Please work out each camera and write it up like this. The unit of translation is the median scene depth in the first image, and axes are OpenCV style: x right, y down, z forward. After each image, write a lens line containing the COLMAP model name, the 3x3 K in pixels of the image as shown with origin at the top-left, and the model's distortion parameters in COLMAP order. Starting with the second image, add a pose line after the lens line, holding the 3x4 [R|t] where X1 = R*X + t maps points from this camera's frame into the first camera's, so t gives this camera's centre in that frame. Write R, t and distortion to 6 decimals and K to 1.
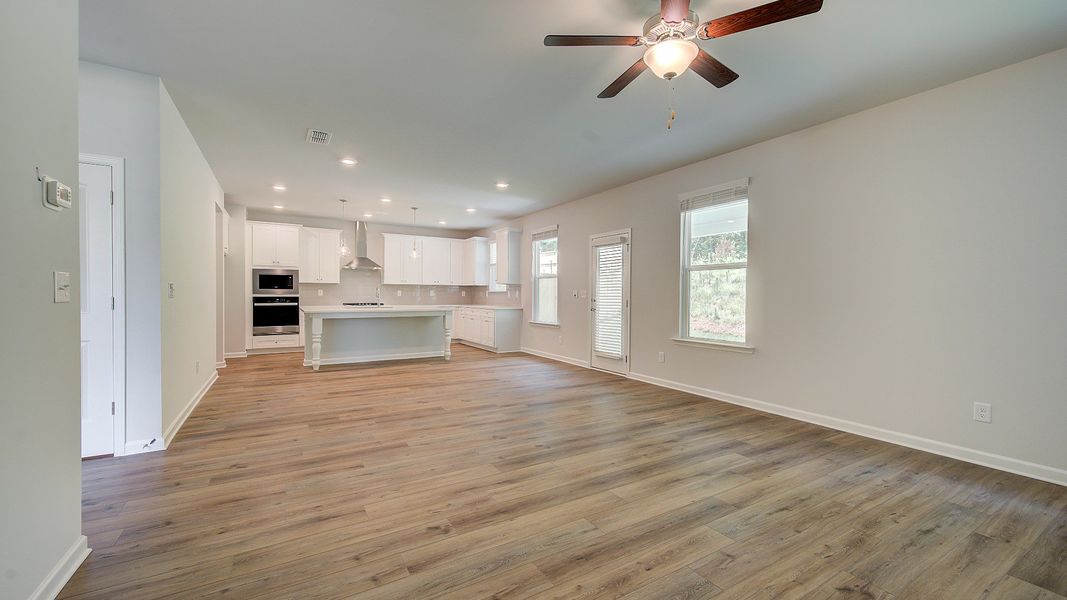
lens RADIAL K [[436.2, 0, 532.5], [0, 436.2, 297.4], [0, 0, 1]] dist [0.000837, -0.001634]
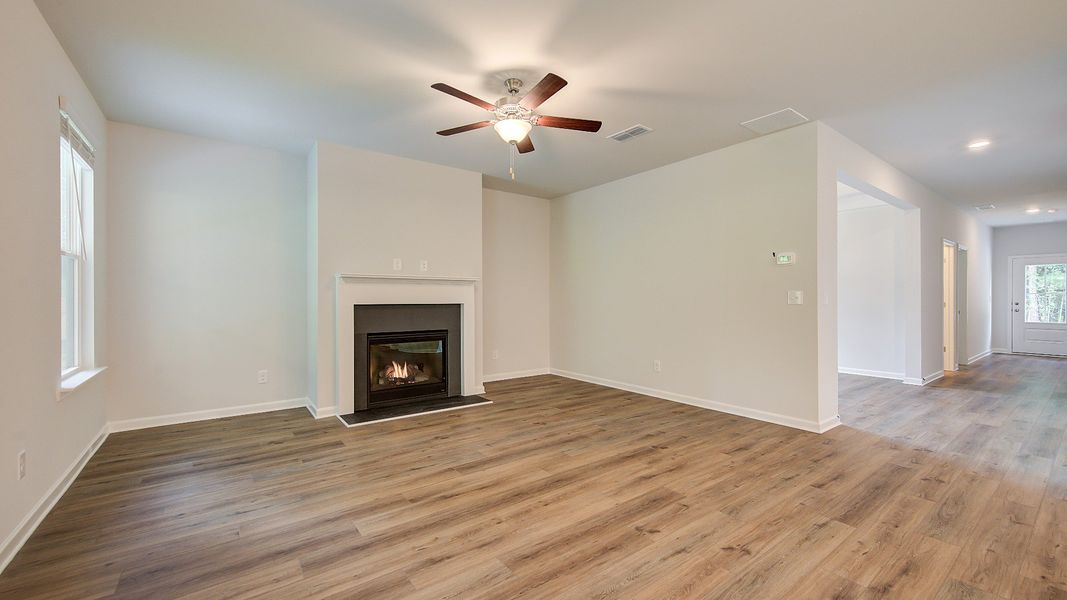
lens RADIAL K [[424.2, 0, 535.7], [0, 424.2, 303.1], [0, 0, 1]] dist [0.005367, -0.002064]
pose [[-0.994311, -0.005242, -0.106383, 0.114514], [-0.006779, 0.999878, 0.014088, -0.004071], [0.106296, 0.014729, -0.994225, 0.705580]]
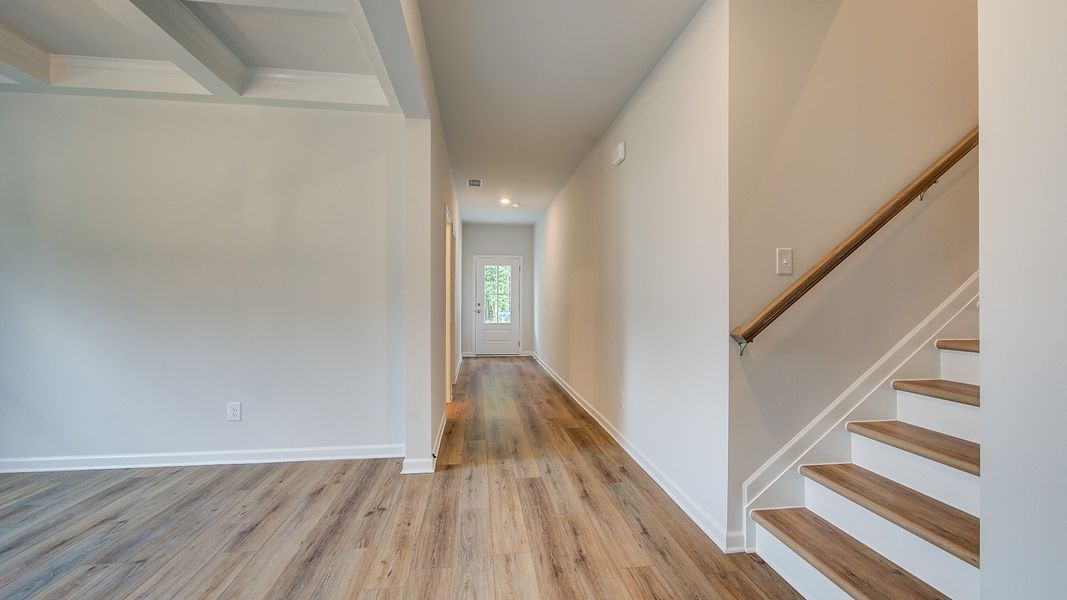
lens RADIAL K [[436.2, 0, 527.7], [0, 436.2, 298.3], [0, 0, 1]] dist [0.000837, -0.001634]
pose [[-0.406172, -0.012292, -0.913714, -0.329169], [-0.015396, 0.999860, -0.006607, -0.005509], [0.913667, 0.011384, -0.406304, 0.258653]]
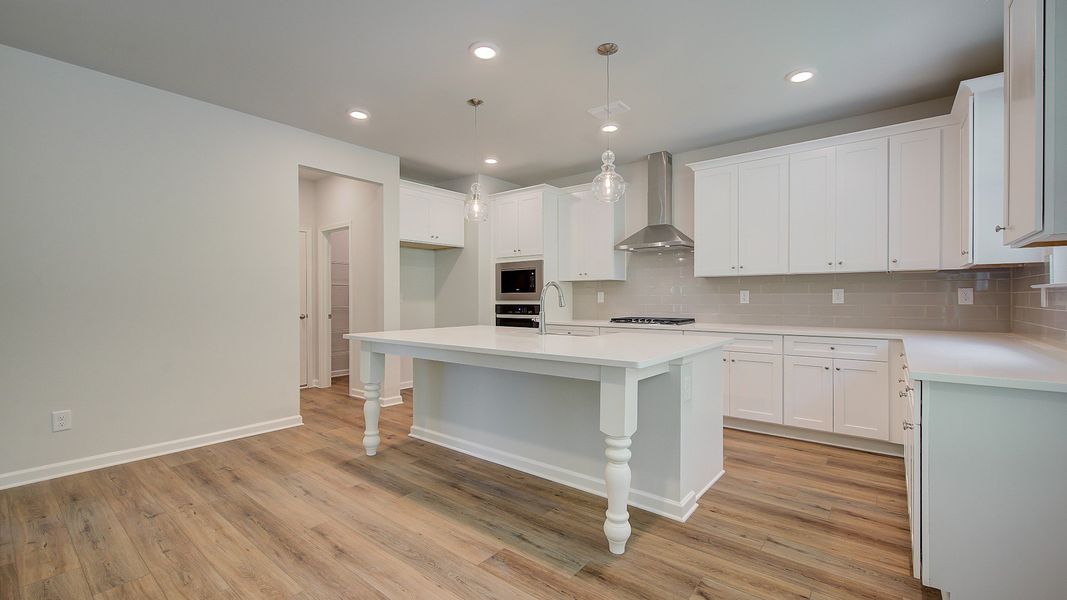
lens RADIAL K [[436.2, 0, 535.5], [0, 436.2, 307.1], [0, 0, 1]] dist [0.000837, -0.001634]
pose [[0.353906, 0.012667, -0.935195, 0.032630], [-0.000676, 0.999911, 0.013288, -0.006755], [0.935281, -0.004070, 0.353883, 0.856378]]
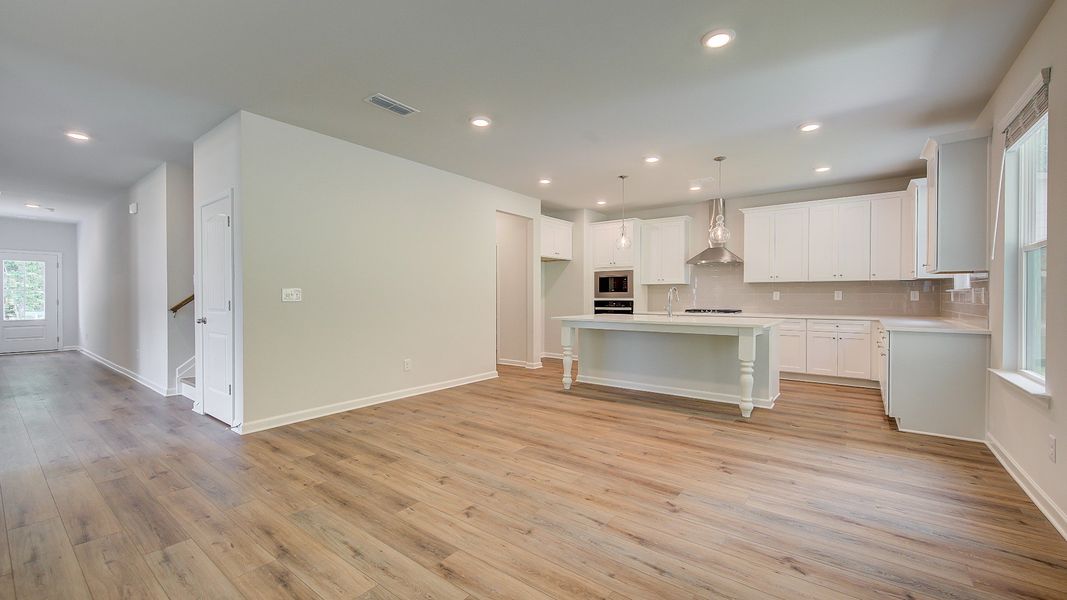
lens RADIAL K [[424.2, 0, 536.1], [0, 424.2, 299.7], [0, 0, 1]] dist [0.005367, -0.002064]
pose [[0.376158, 0.001726, -0.926554, 0.202211], [-0.003260, 0.999995, 0.000539, -0.003465], [0.926550, 0.002818, 0.376162, 0.548810]]
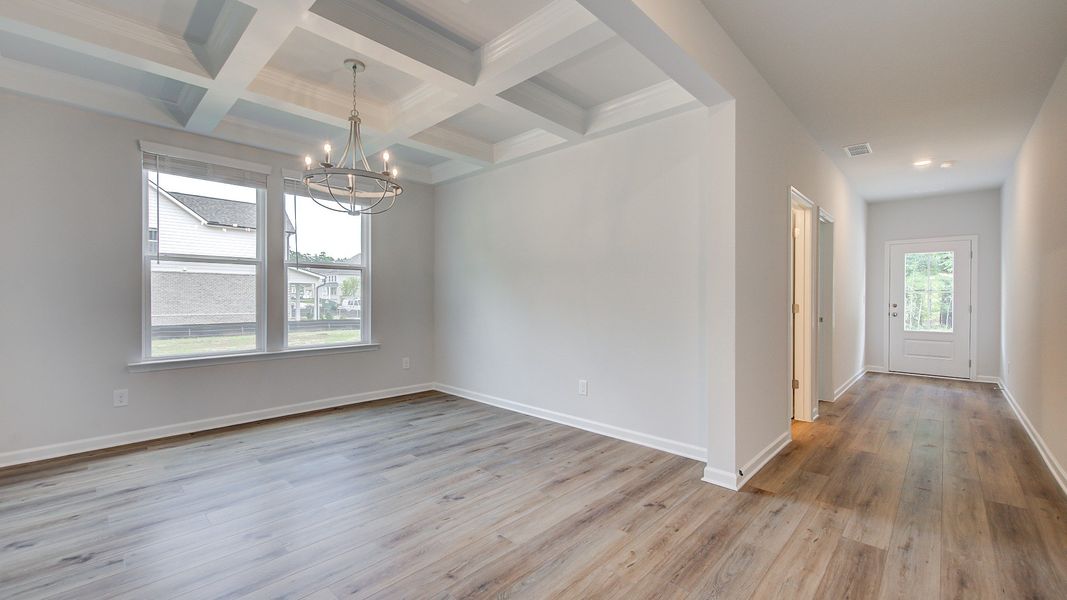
lens RADIAL K [[424.2, 0, 533.9], [0, 424.2, 301.5], [0, 0, 1]] dist [0.005367, -0.002064]
pose [[-0.964257, -0.008888, -0.264818, -0.404601], [-0.013389, 0.999795, 0.015199, -0.006607], [0.264629, 0.018201, -0.964179, 0.310070]]
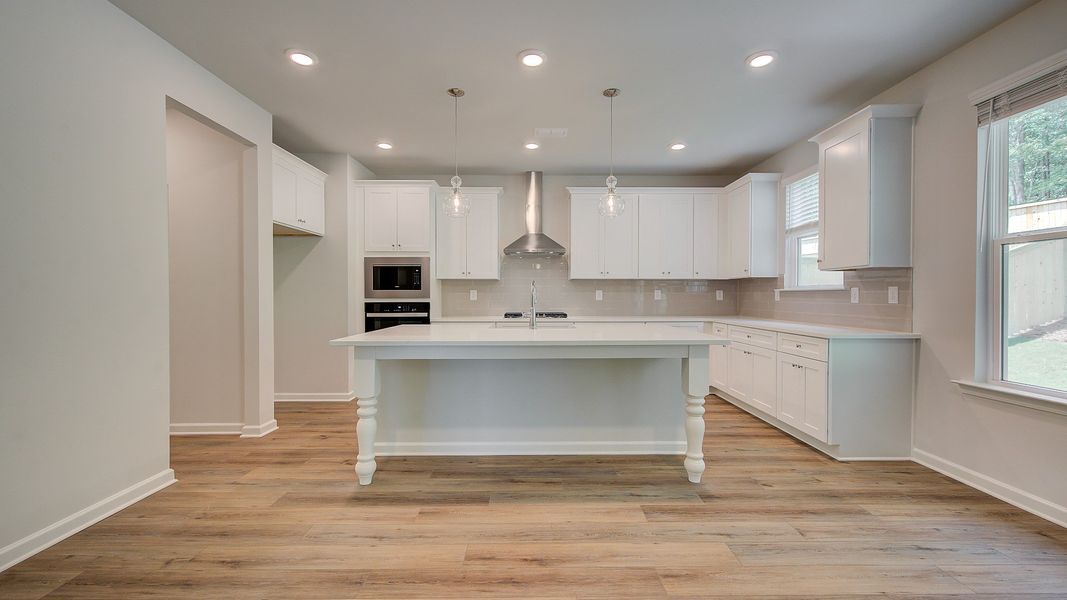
lens RADIAL K [[424.2, 0, 533.8], [0, 424.2, 301.2], [0, 0, 1]] dist [0.005367, -0.002064]
pose [[0.861659, -0.000158, -0.507487, -0.129751], [0.002696, 0.999987, 0.004268, -0.005459], [0.507480, -0.005046, 0.861649, 0.630651]]
